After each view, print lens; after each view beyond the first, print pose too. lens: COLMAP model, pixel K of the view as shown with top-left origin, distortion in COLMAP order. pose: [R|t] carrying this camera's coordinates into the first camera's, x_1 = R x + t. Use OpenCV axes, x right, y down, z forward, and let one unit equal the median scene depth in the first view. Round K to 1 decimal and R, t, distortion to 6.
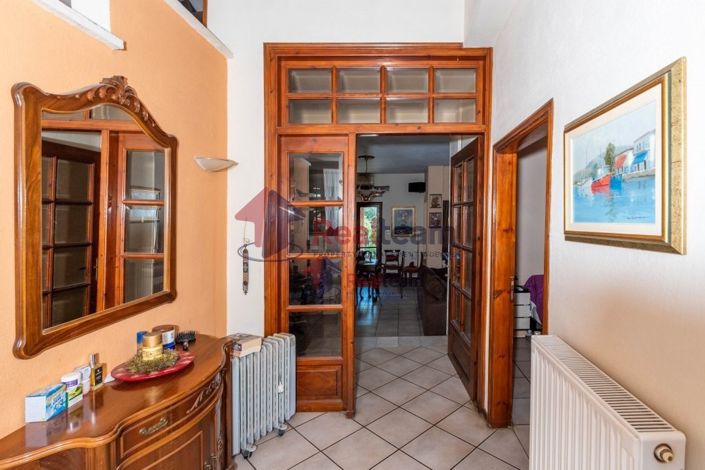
lens RADIAL K [[315.8, 0, 352.3], [0, 315.8, 220.1], [0, 0, 1]] dist [0.000686, -0.000067]
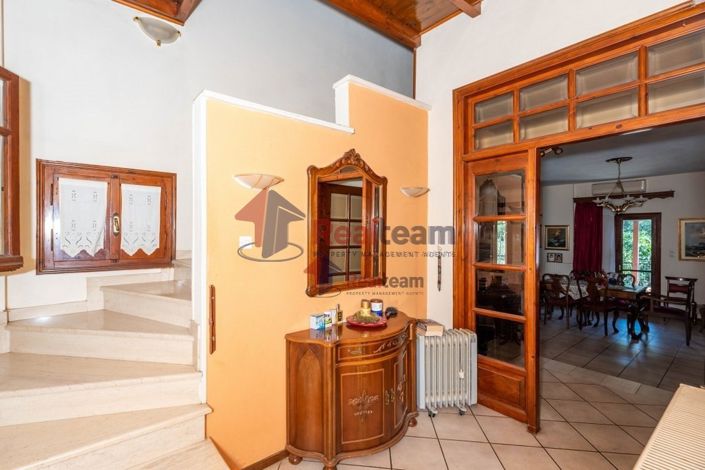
lens RADIAL K [[295.4, 0, 353.5], [0, 295.4, 227.1], [0, 0, 1]] dist [0.000275, -0.000001]
pose [[0.668317, -0.001155, -0.743876, 0.322448], [-0.016580, 0.999727, -0.016448, 0.003369], [0.743692, 0.023326, 0.668115, -0.054101]]
